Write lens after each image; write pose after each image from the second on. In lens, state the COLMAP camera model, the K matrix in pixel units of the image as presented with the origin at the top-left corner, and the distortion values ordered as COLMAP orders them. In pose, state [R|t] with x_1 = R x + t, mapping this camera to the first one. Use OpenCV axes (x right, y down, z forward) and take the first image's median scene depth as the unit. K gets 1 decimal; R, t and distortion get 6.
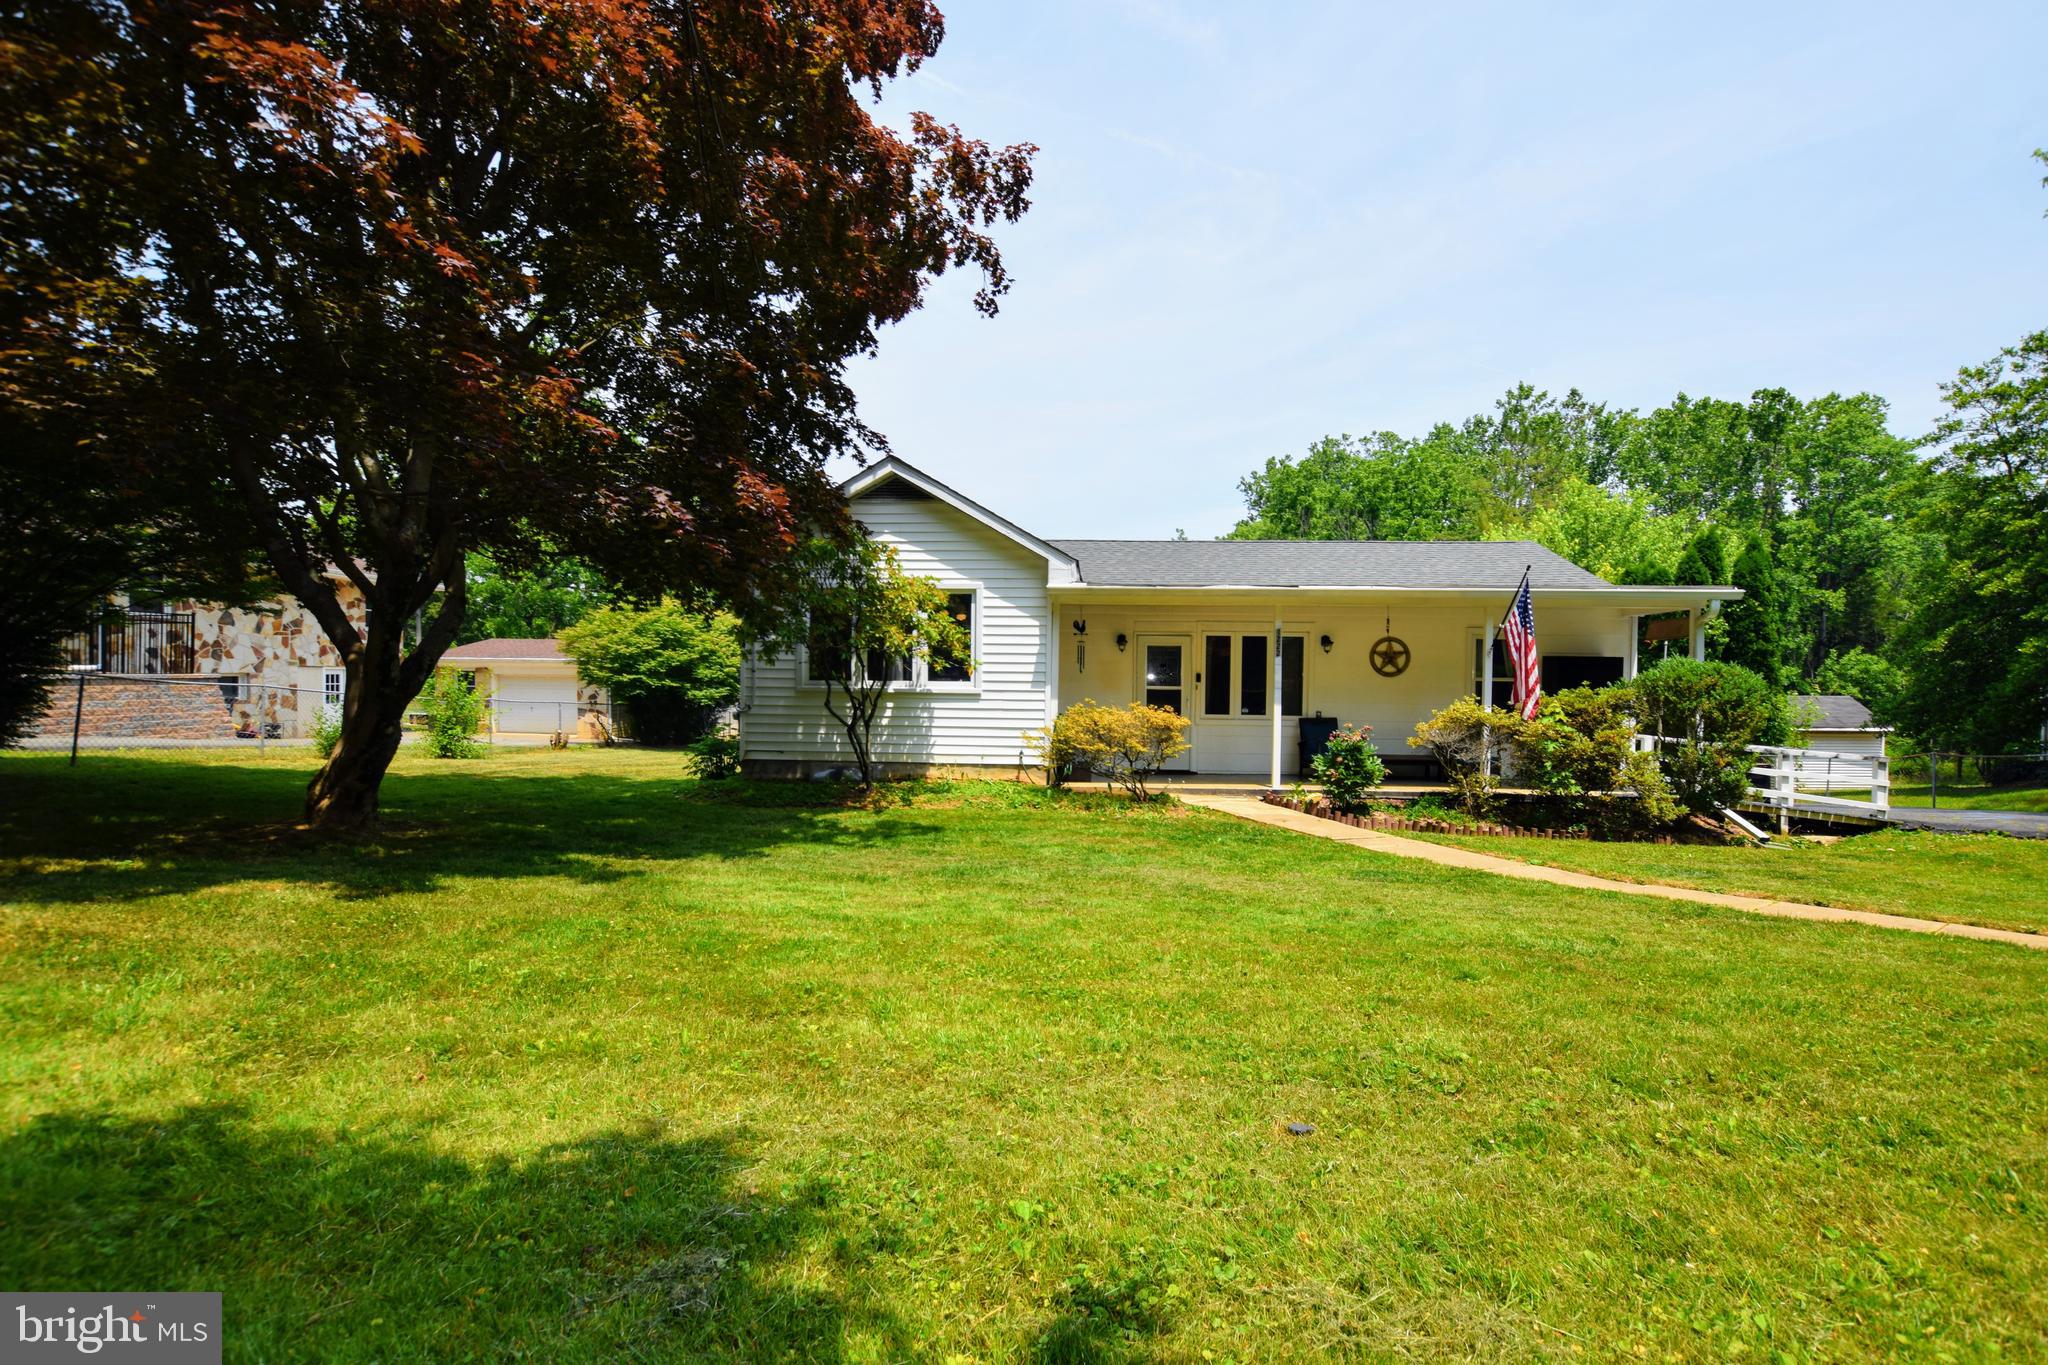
lens RADIAL K [[904.0, 0, 1025.5], [0, 904.0, 687.8], [0, 0, 1]] dist [-0.025865, 0.002422]
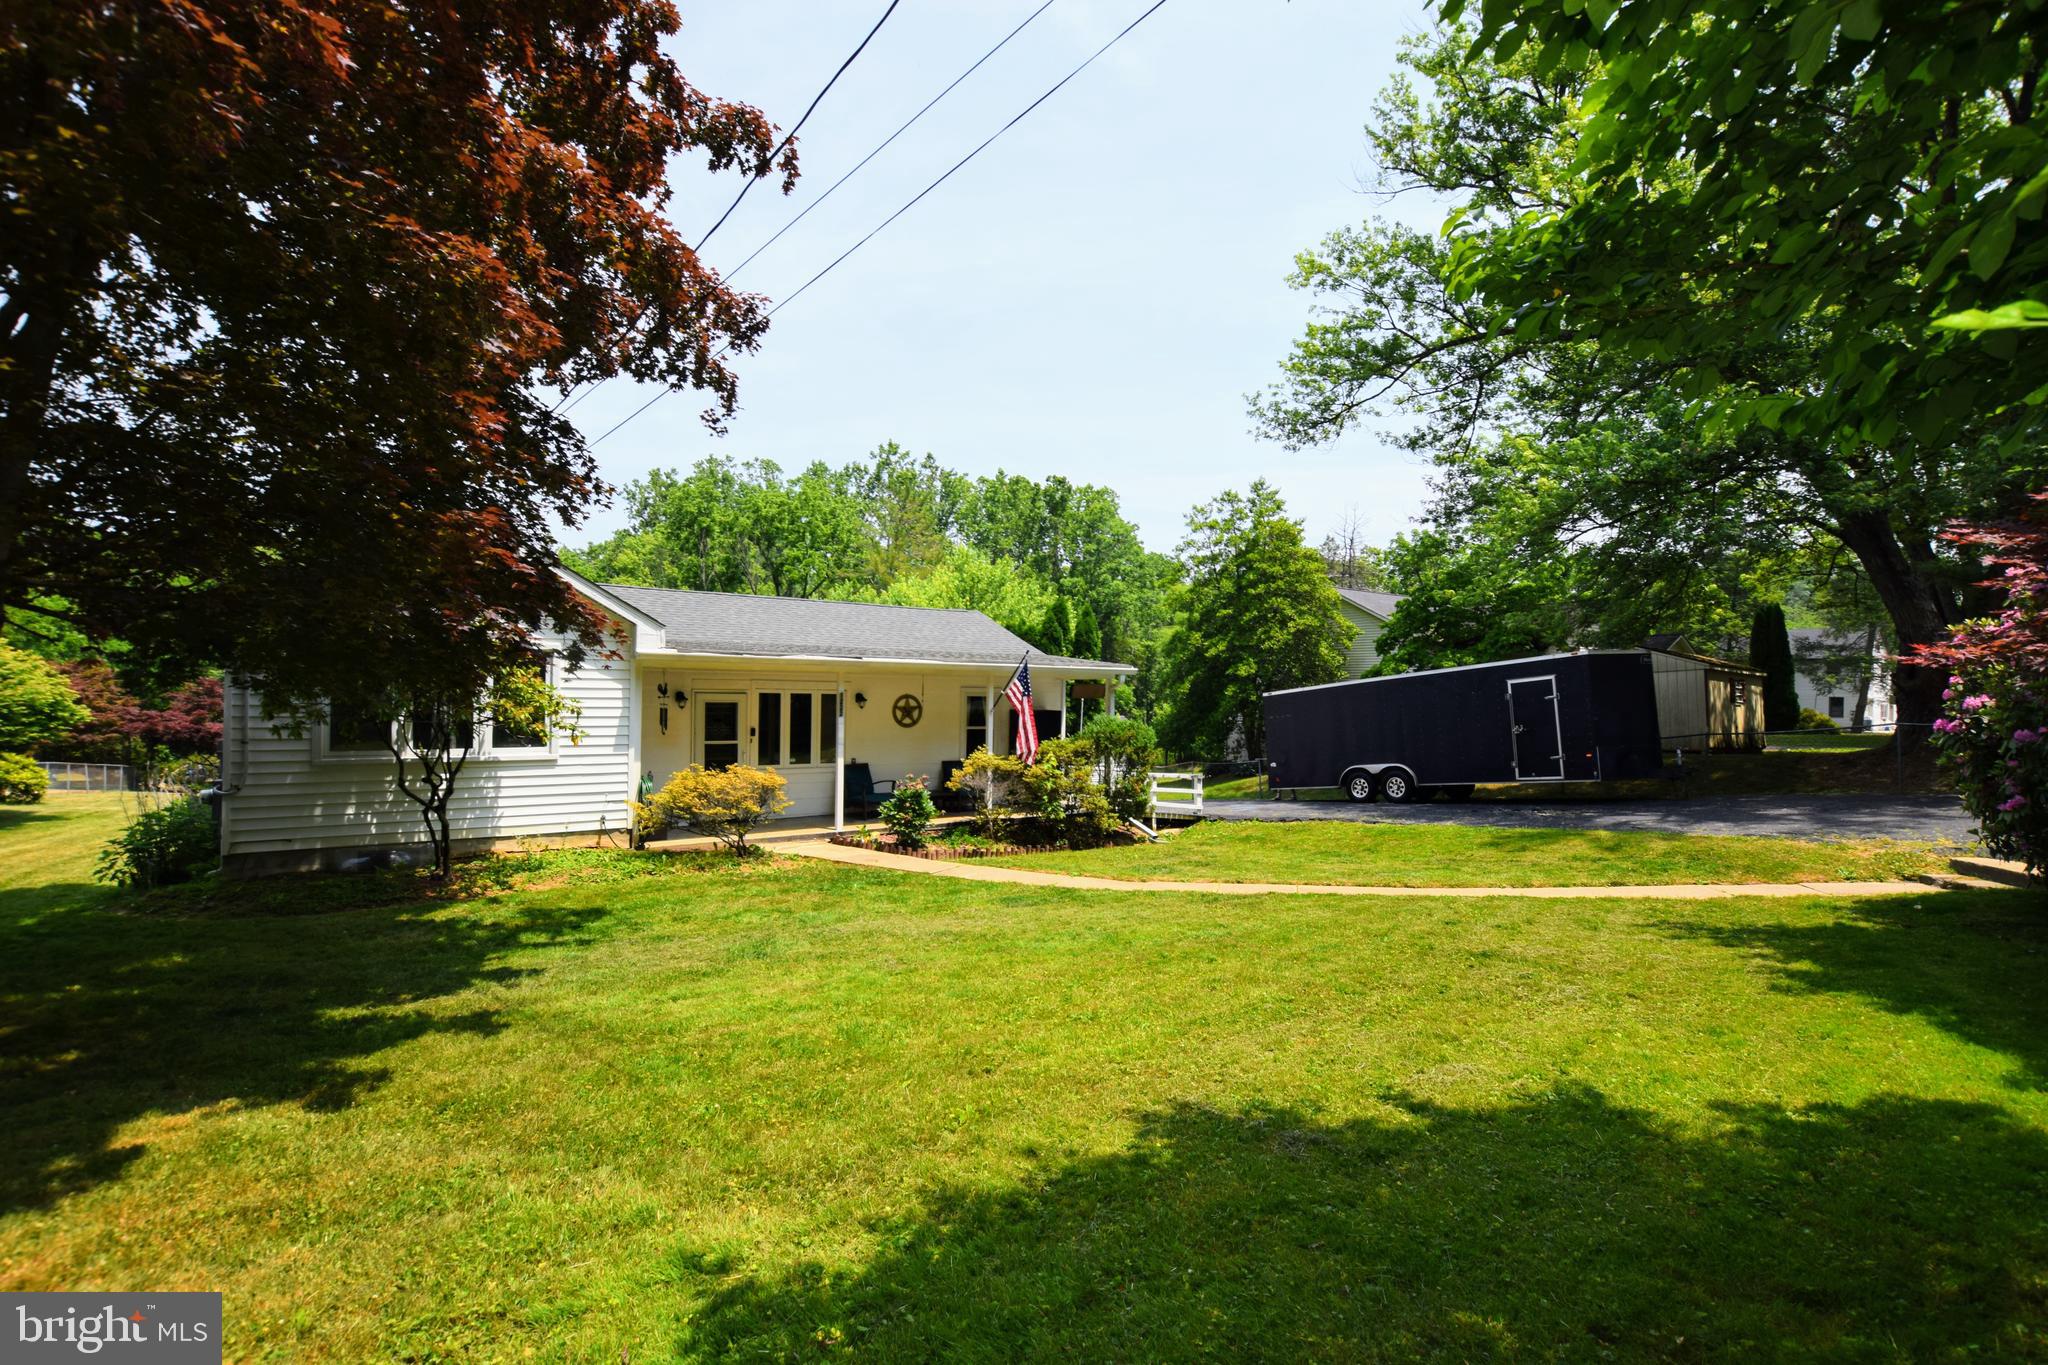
lens RADIAL K [[904.0, 0, 1020.6], [0, 904.0, 685.5], [0, 0, 1]] dist [-0.025865, 0.002422]
pose [[0.778214, 0.005127, 0.627978, -0.248305], [0.003248, 0.999920, -0.012188, -0.054716], [-0.627990, 0.011524, 0.778136, -0.044090]]
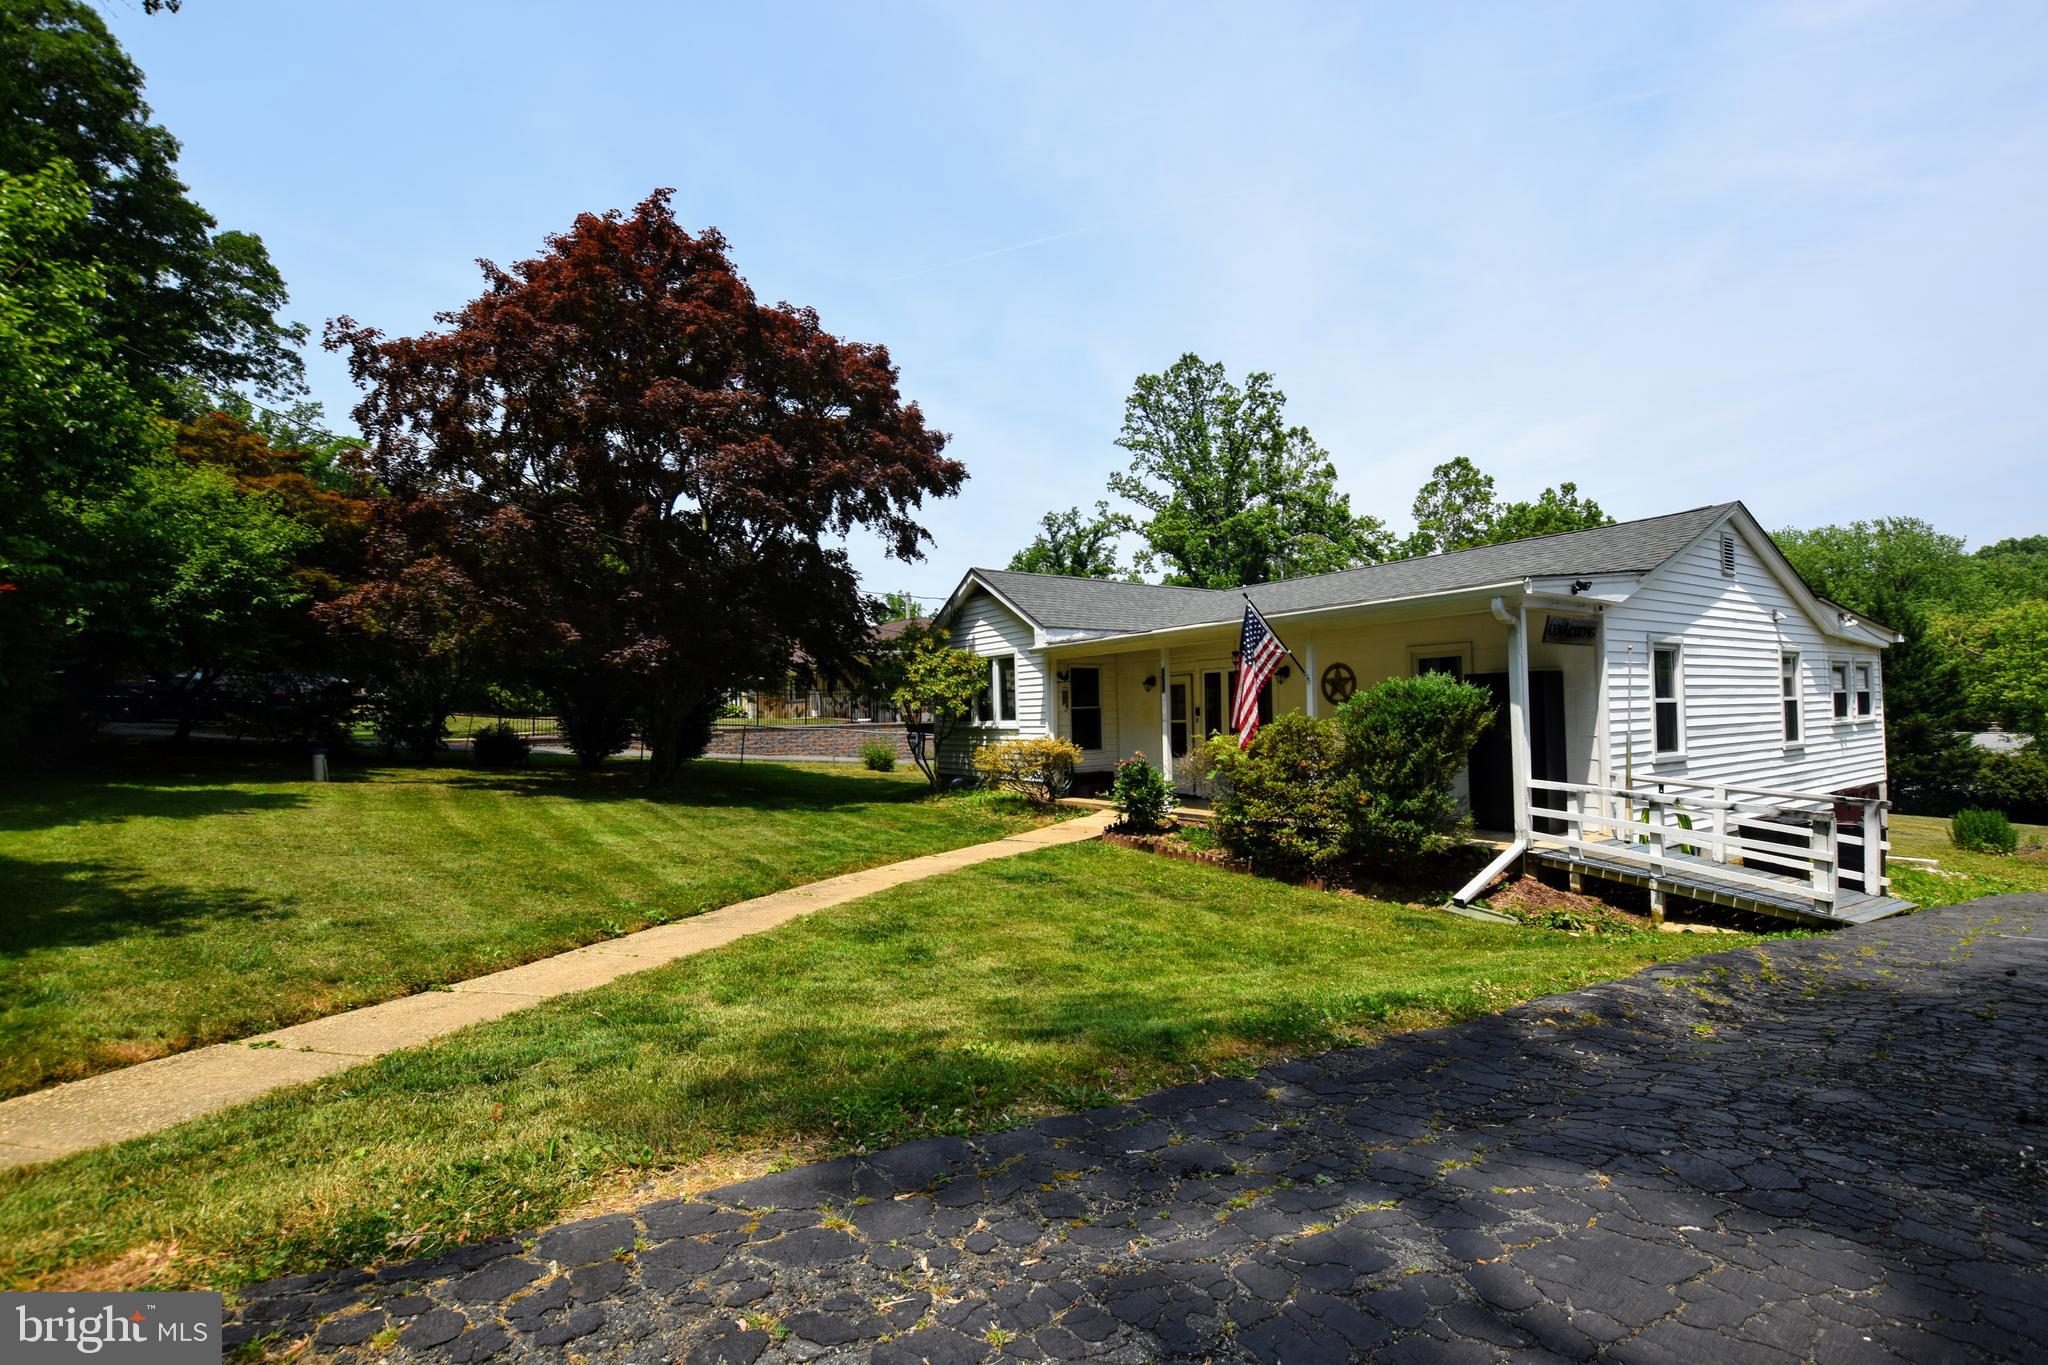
lens RADIAL K [[929.2, 0, 1020.9], [0, 929.2, 695.0], [0, 0, 1]] dist [0.002734, 0.000341]
pose [[0.589489, -0.043741, -0.806591, 1.026529], [0.011288, 0.998881, -0.045919, 0.018771], [0.807697, 0.017964, 0.589324, 0.159941]]
